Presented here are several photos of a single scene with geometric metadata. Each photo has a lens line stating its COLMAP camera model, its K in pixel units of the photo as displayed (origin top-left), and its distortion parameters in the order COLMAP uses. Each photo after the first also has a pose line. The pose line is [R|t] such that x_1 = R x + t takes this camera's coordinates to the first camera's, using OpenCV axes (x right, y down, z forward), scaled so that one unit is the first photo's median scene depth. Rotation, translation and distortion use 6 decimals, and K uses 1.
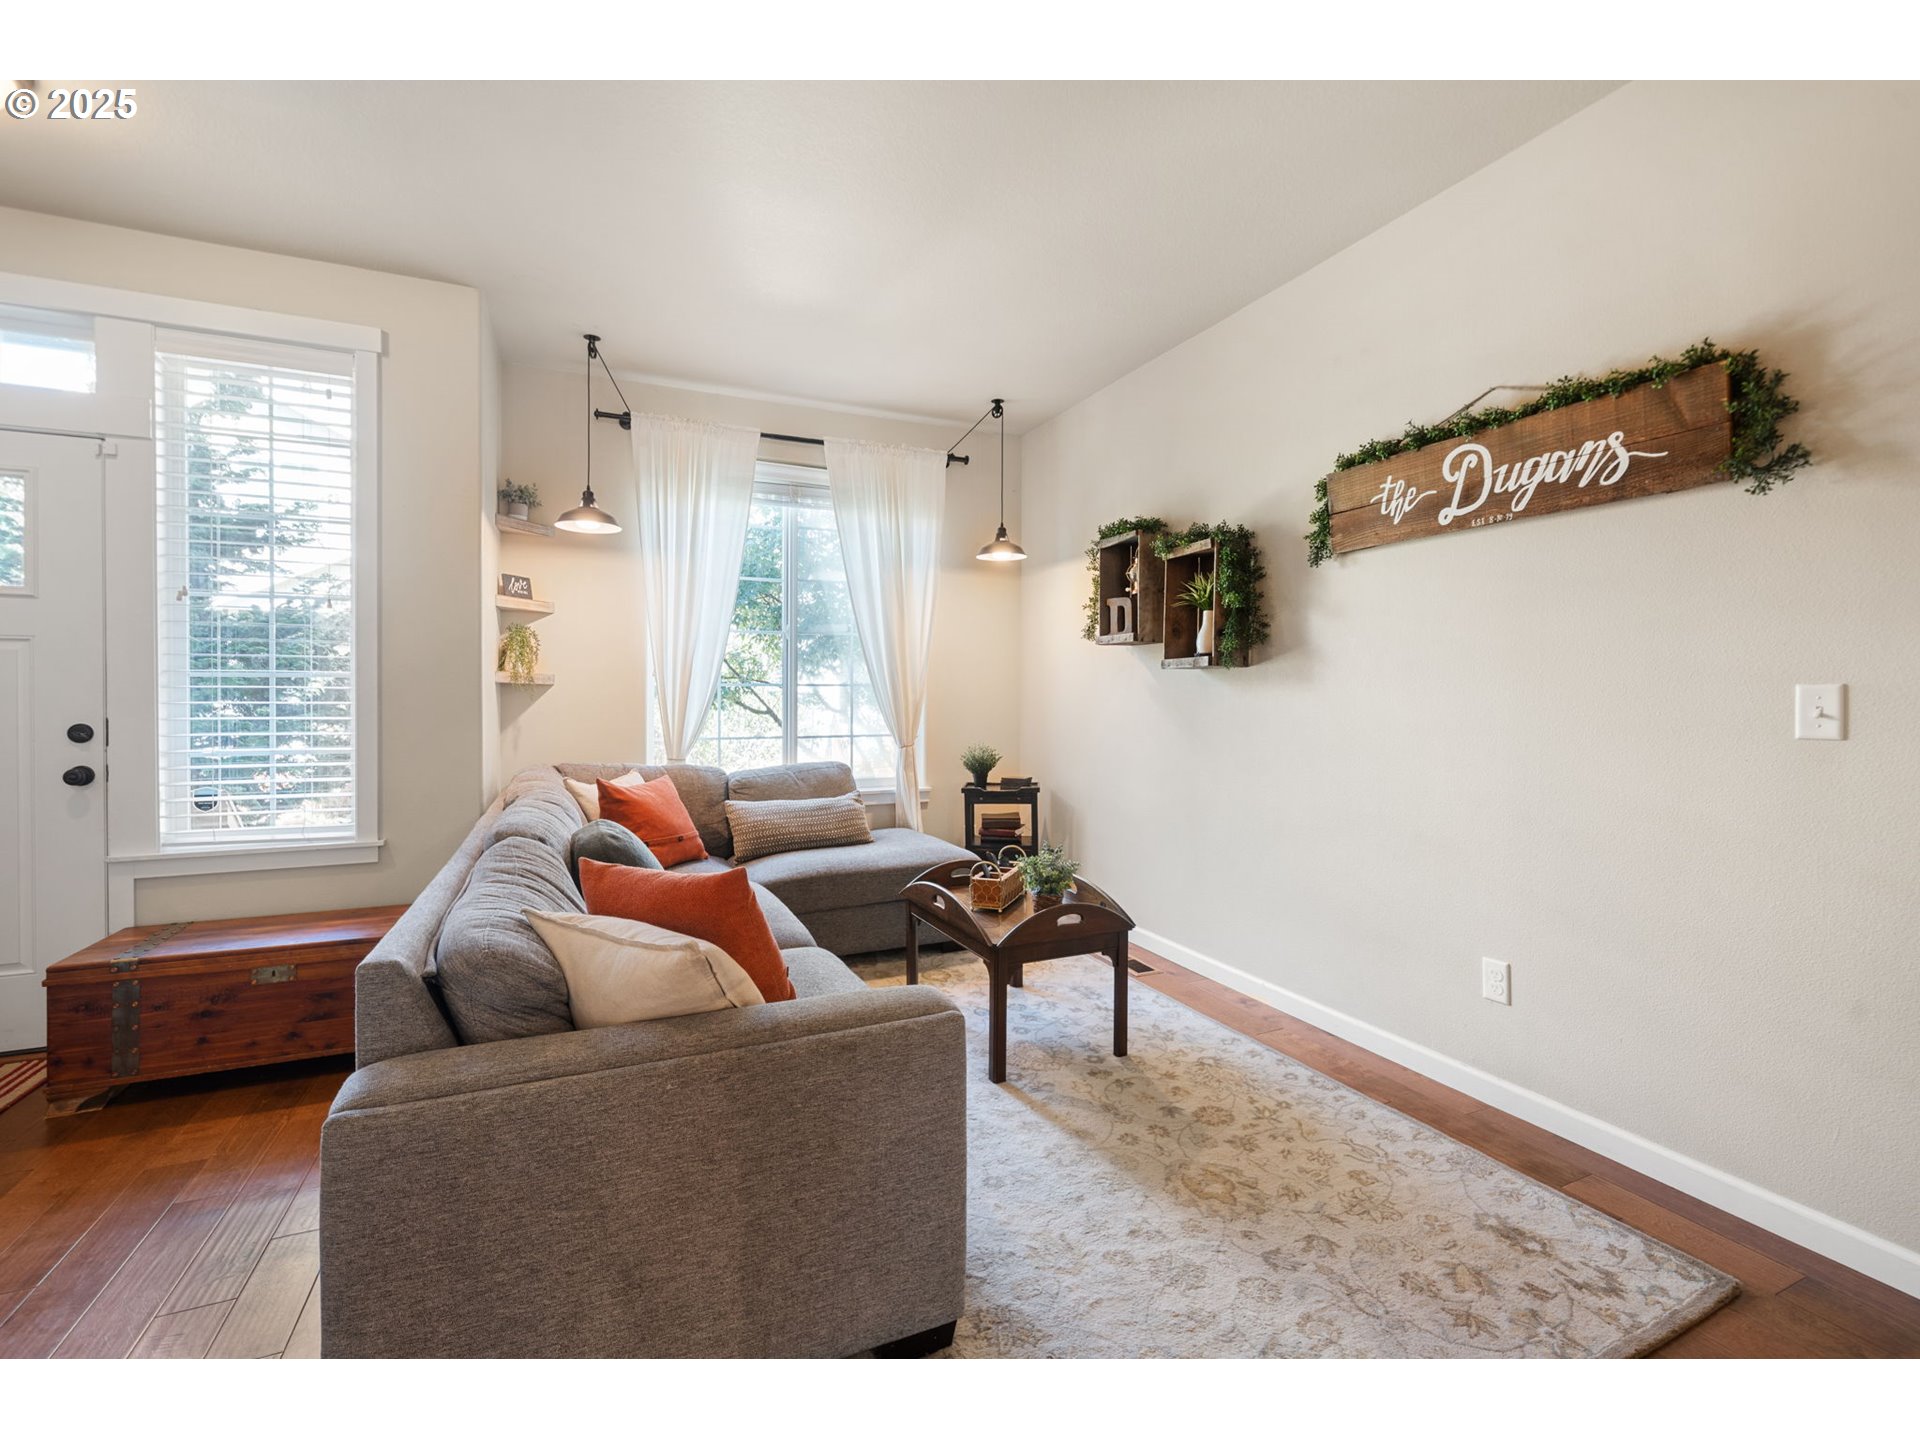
lens RADIAL K [[854.1, 0, 965.9], [0, 854.1, 705.6], [0, 0, 1]] dist [0.002655, 0.000621]
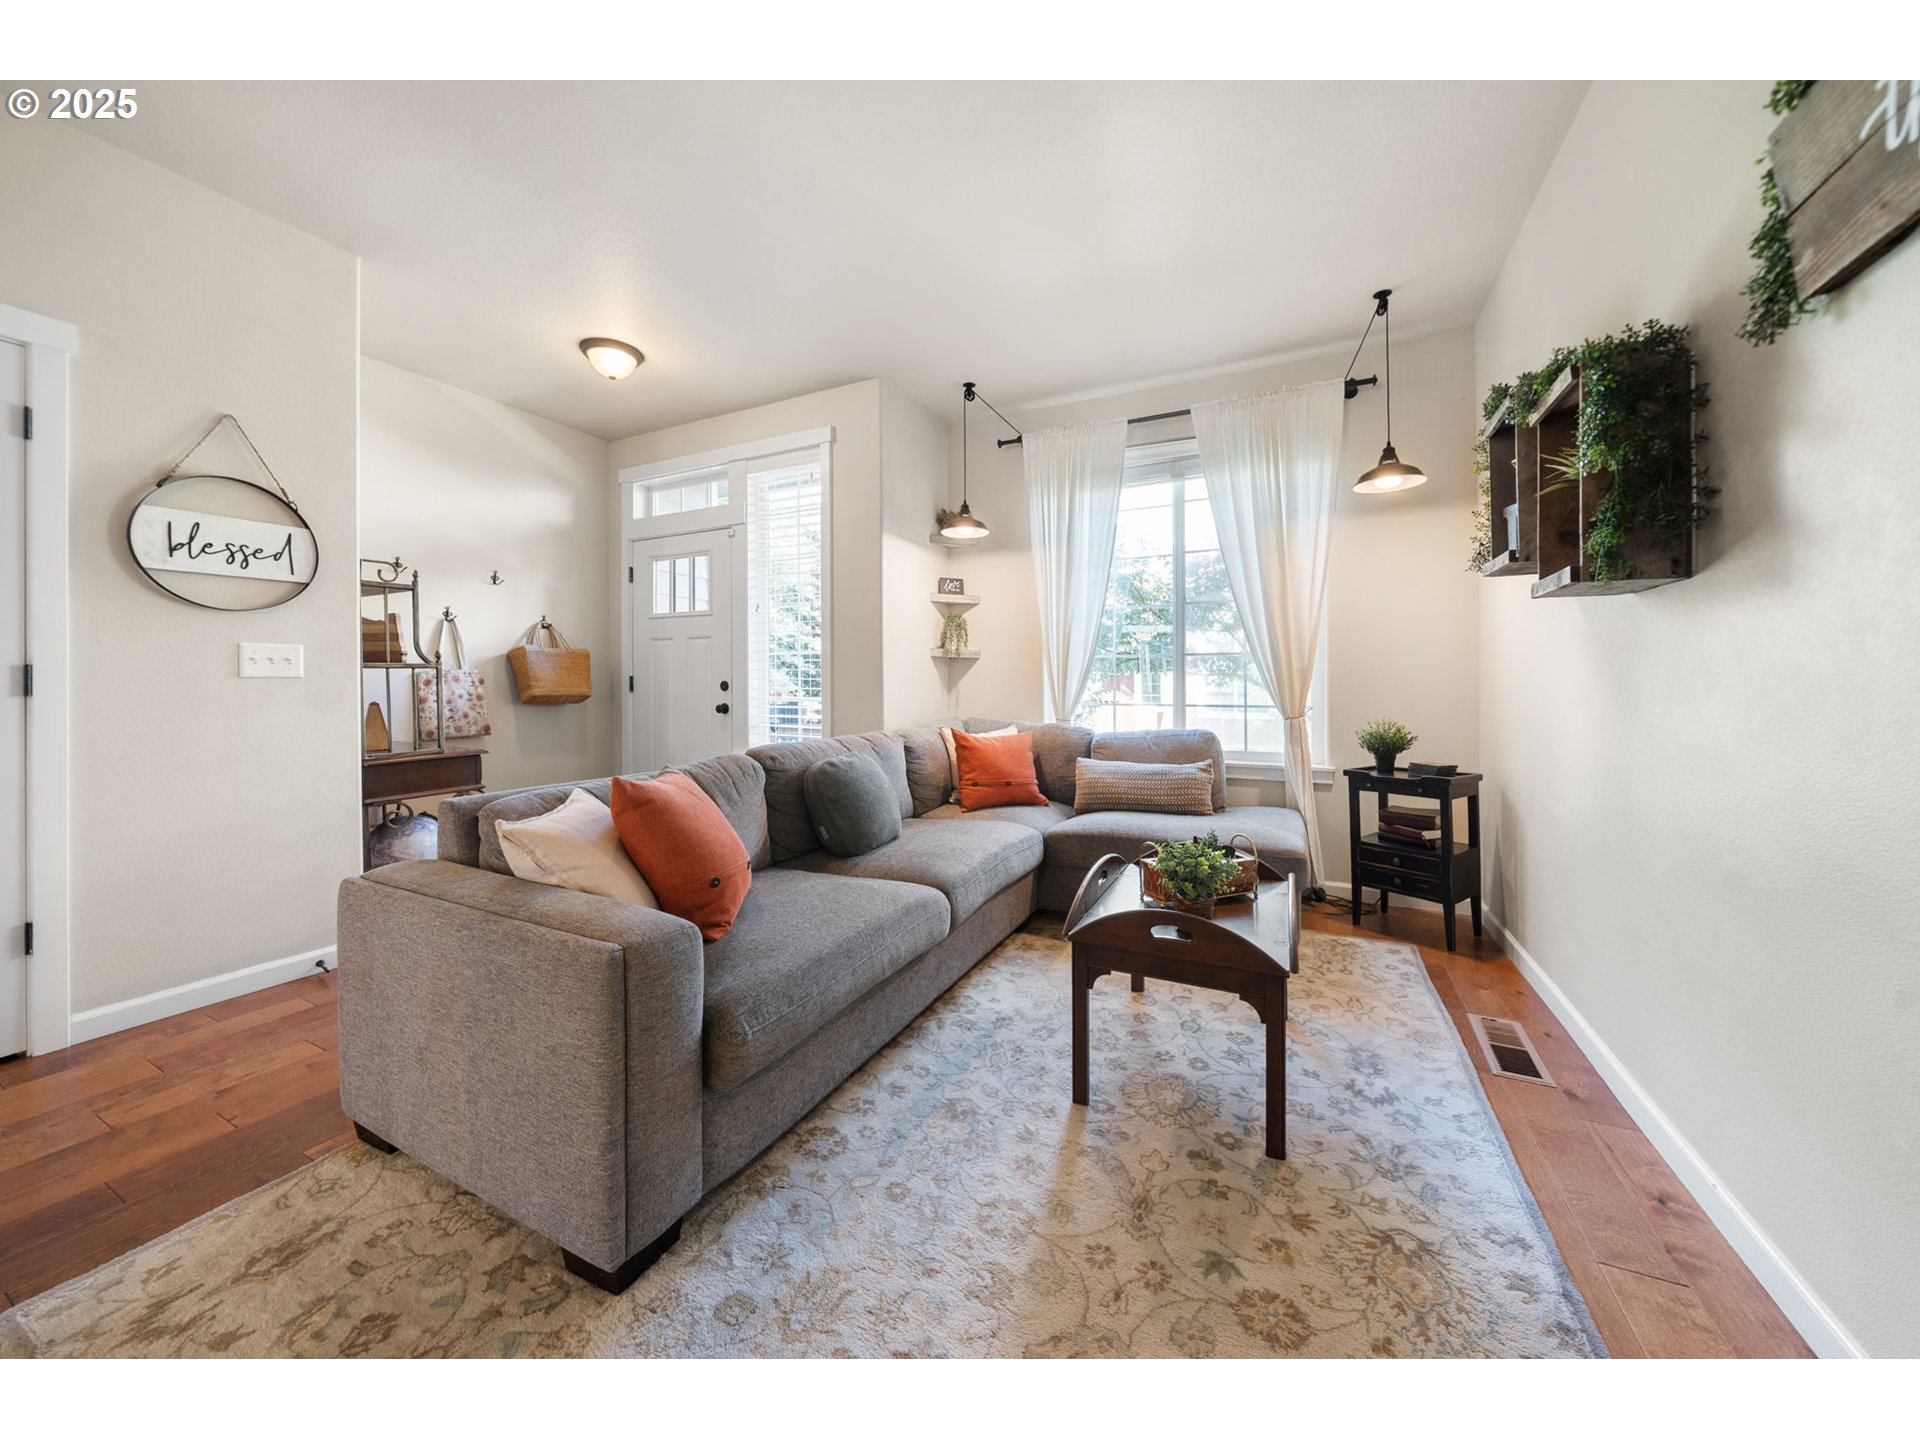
lens RADIAL K [[685.8, 0, 934.0], [0, 685.8, 678.9], [0, 0, 1]] dist [-0.000947, -0.000139]
pose [[0.624309, -0.005134, -0.781160, 0.318049], [-0.011173, 0.999817, -0.015501, 0.026361], [0.781097, 0.018405, 0.624138, 0.311166]]
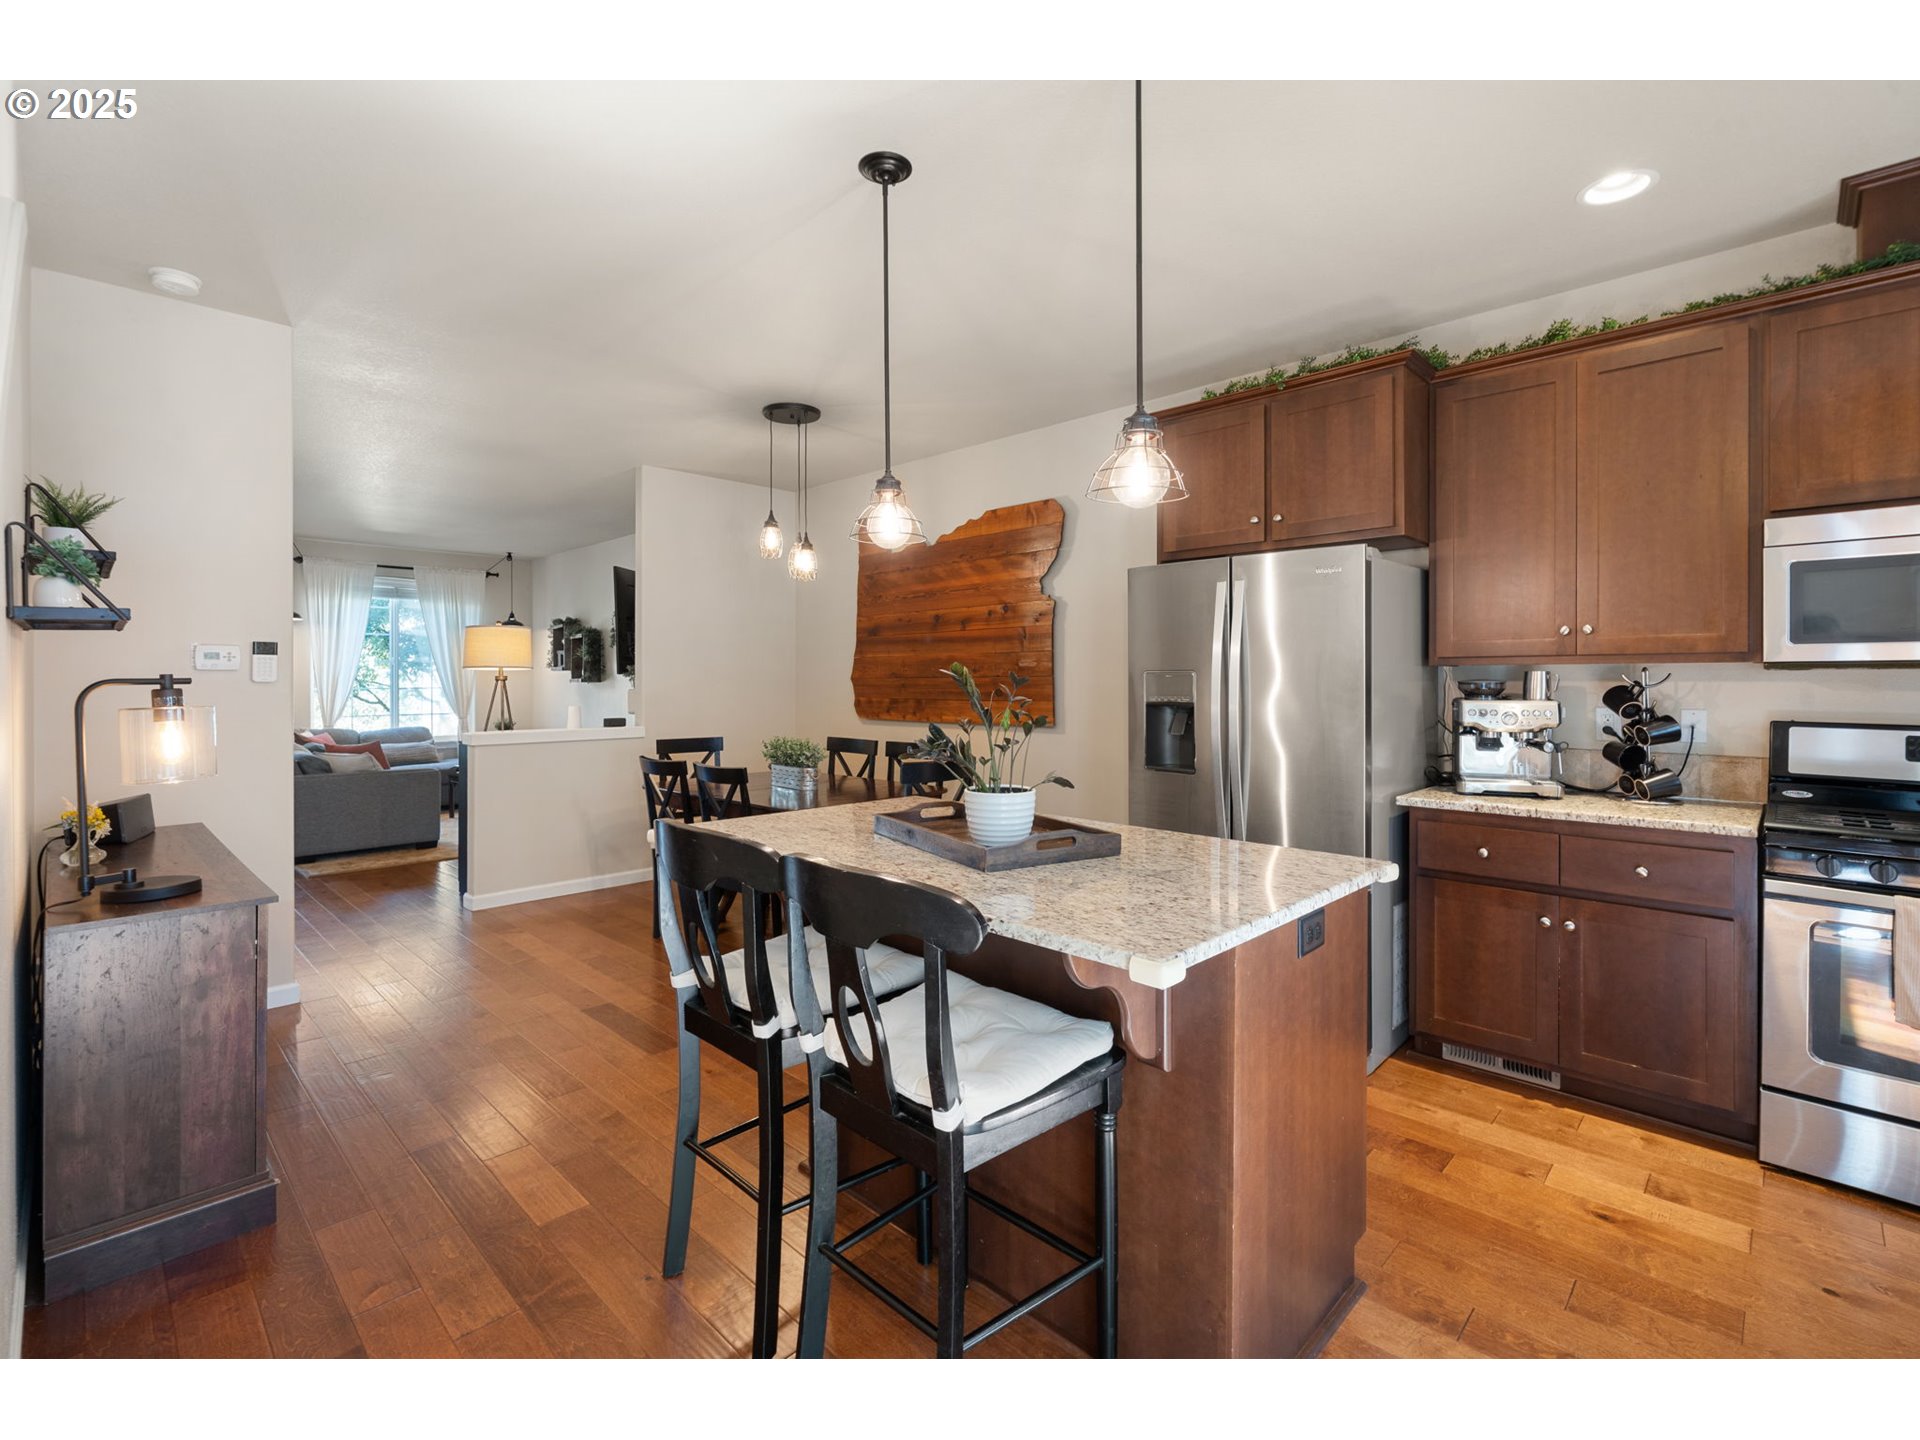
lens RADIAL K [[853.0, 0, 973.6], [0, 853.0, 679.7], [0, 0, 1]] dist [-0.001288, 0.000936]
pose [[0.926231, -0.003800, 0.376938, 0.351438], [0.009625, 0.999862, -0.013571, -0.005203], [-0.376835, 0.016198, 0.926139, -1.603661]]
